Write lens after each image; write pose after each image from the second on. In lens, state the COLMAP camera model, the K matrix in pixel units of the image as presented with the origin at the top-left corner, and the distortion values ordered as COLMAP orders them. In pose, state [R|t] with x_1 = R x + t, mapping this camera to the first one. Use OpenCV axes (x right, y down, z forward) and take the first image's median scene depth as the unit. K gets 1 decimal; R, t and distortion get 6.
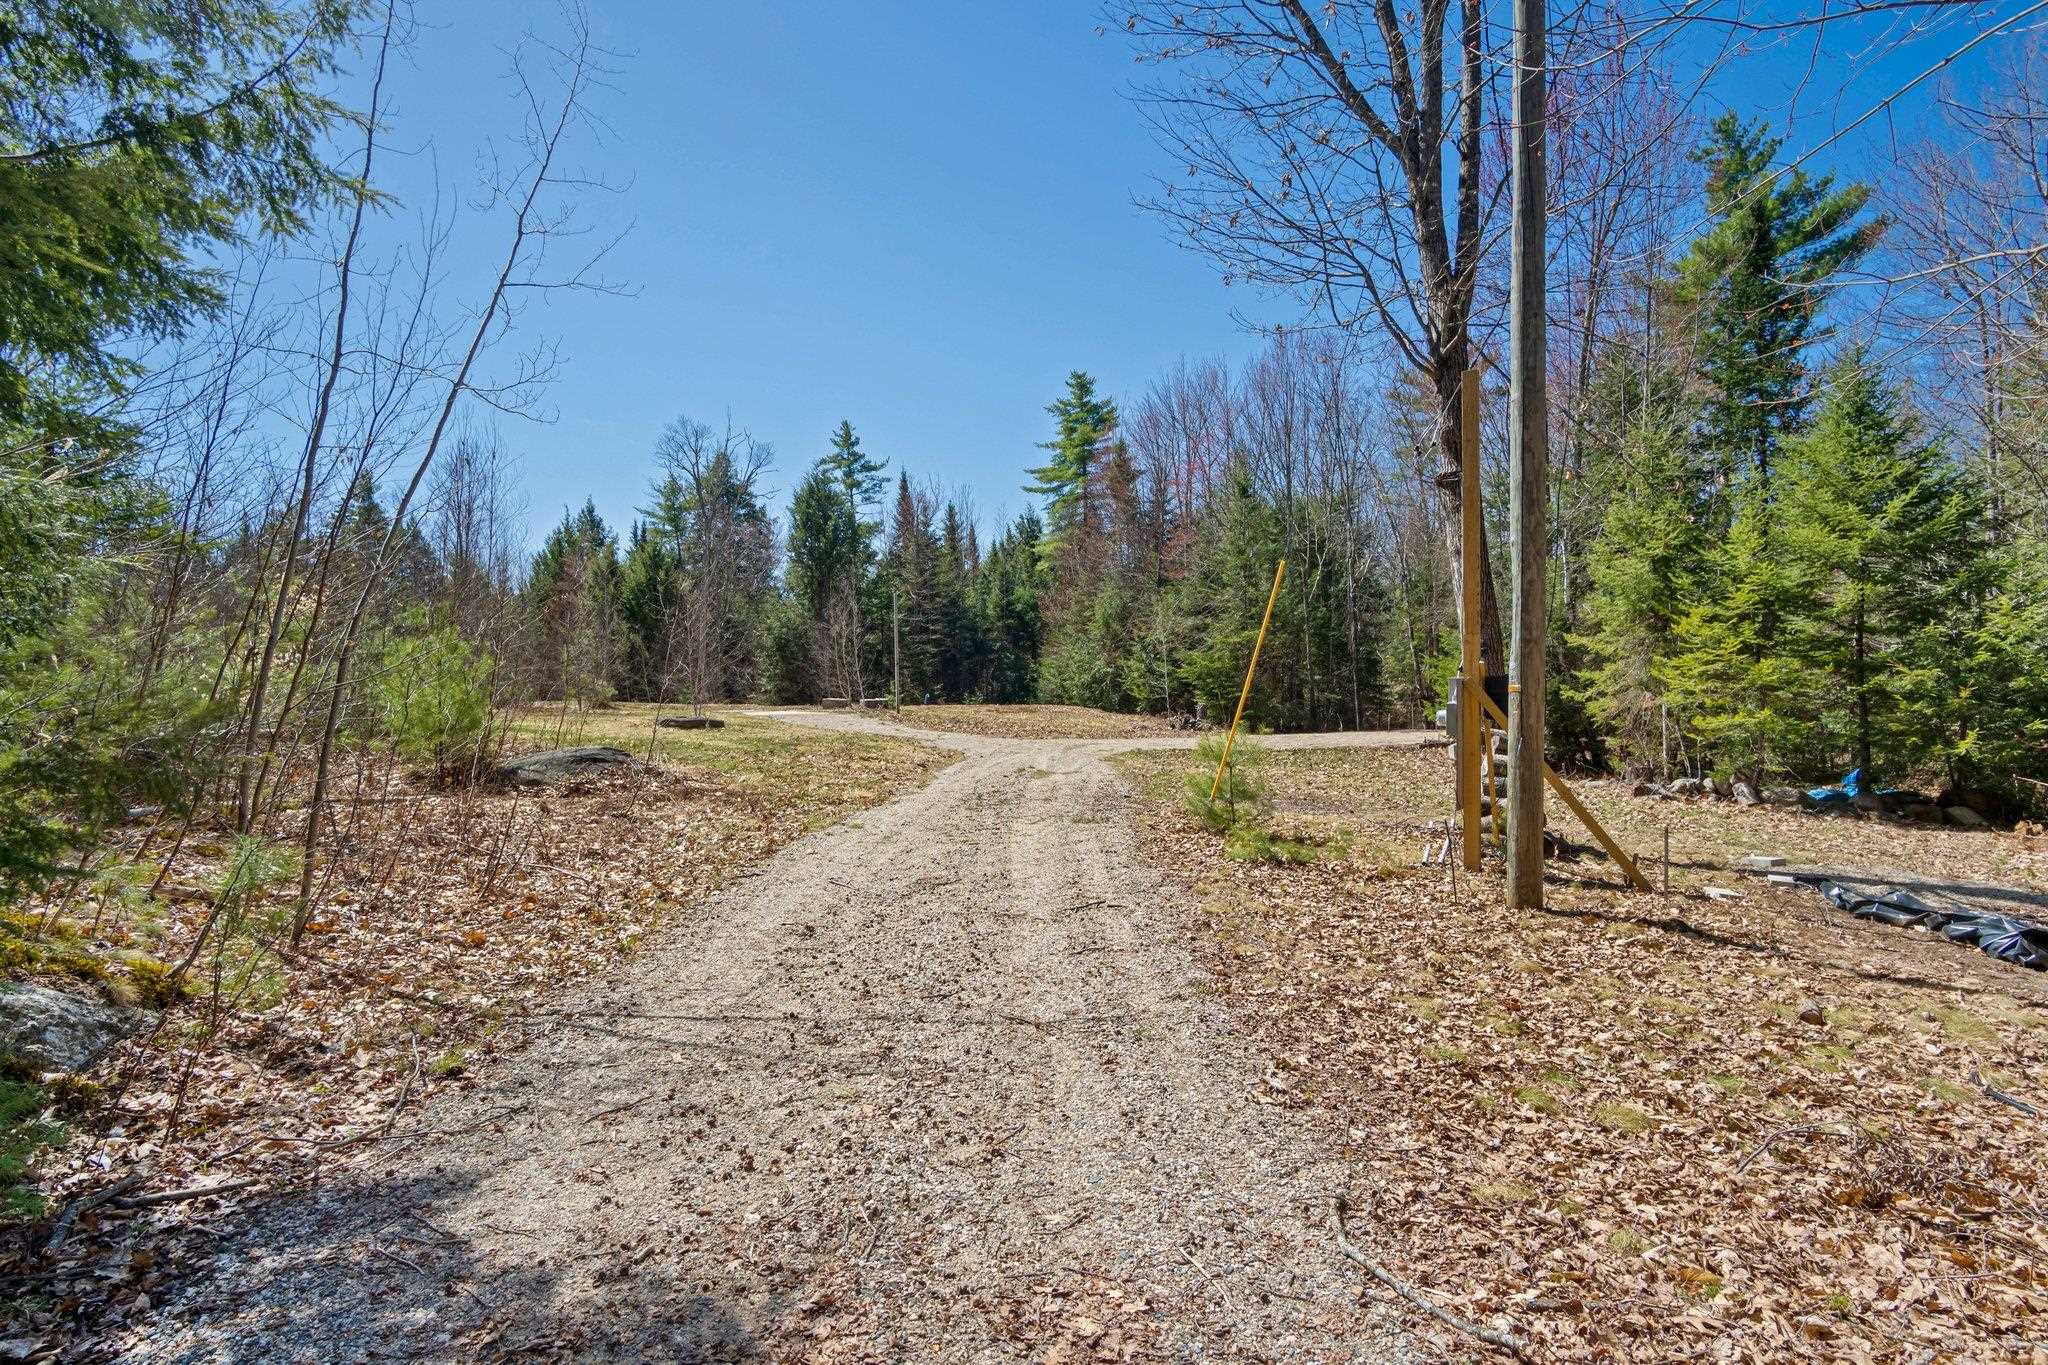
lens RADIAL K [[1109.6, 0, 1024.0], [0, 1109.6, 682.5], [0, 0, 1]] dist [-0.026682, 0.001843]
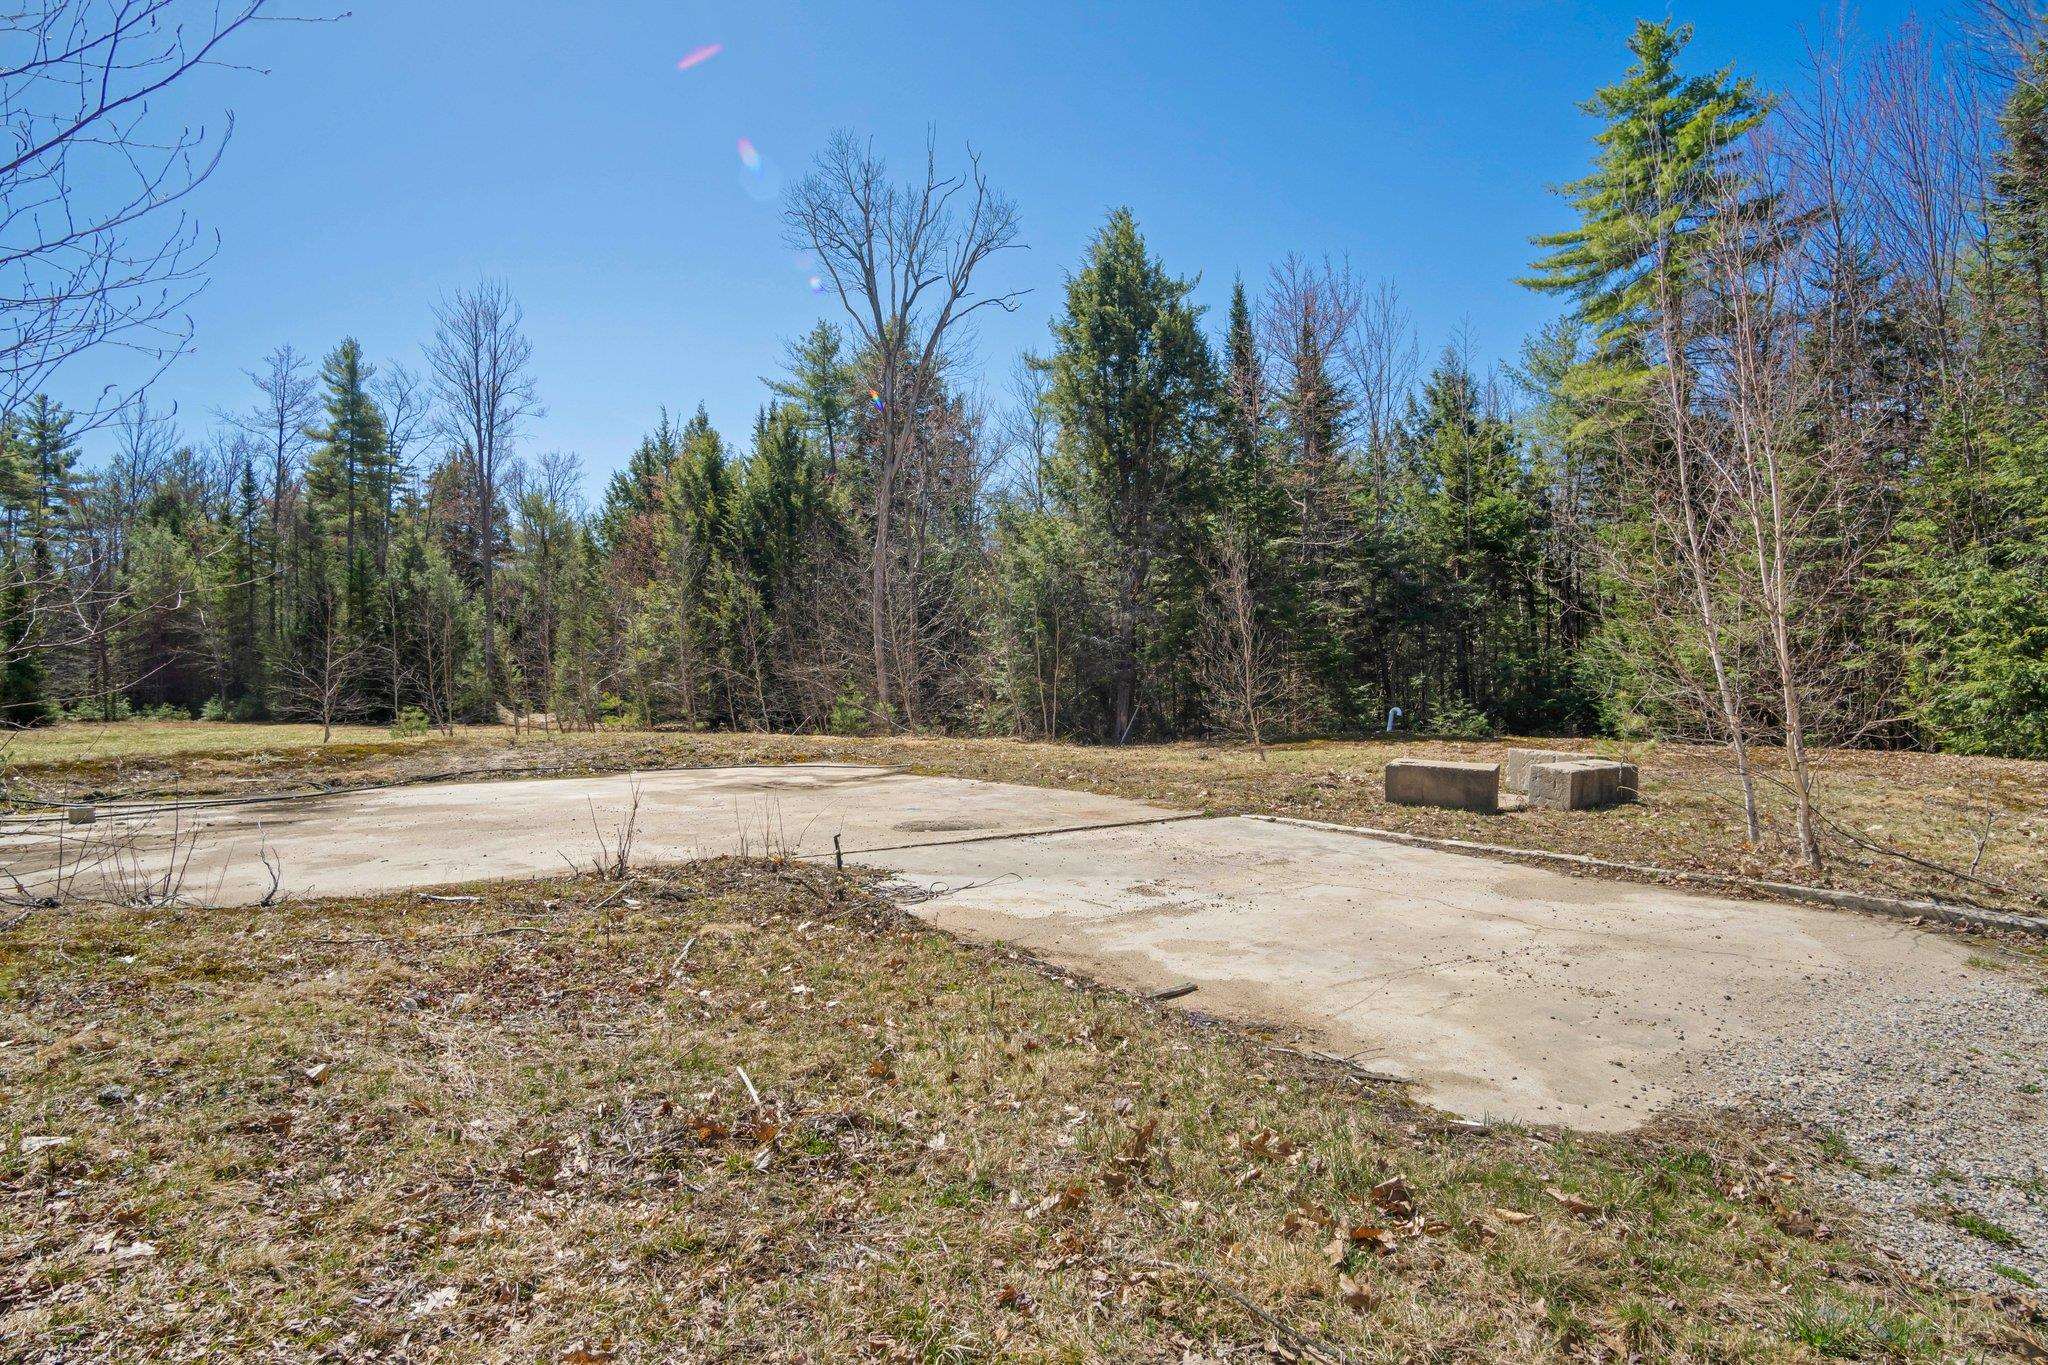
lens RADIAL K [[1109.6, 0, 1024.0], [0, 1109.6, 682.5], [0, 0, 1]] dist [-0.026682, 0.001843]
pose [[0.991908, 0.002826, -0.126924, -0.138126], [-0.002417, 0.999991, 0.003378, -0.000385], [0.126933, -0.003044, 0.991907, 0.437359]]
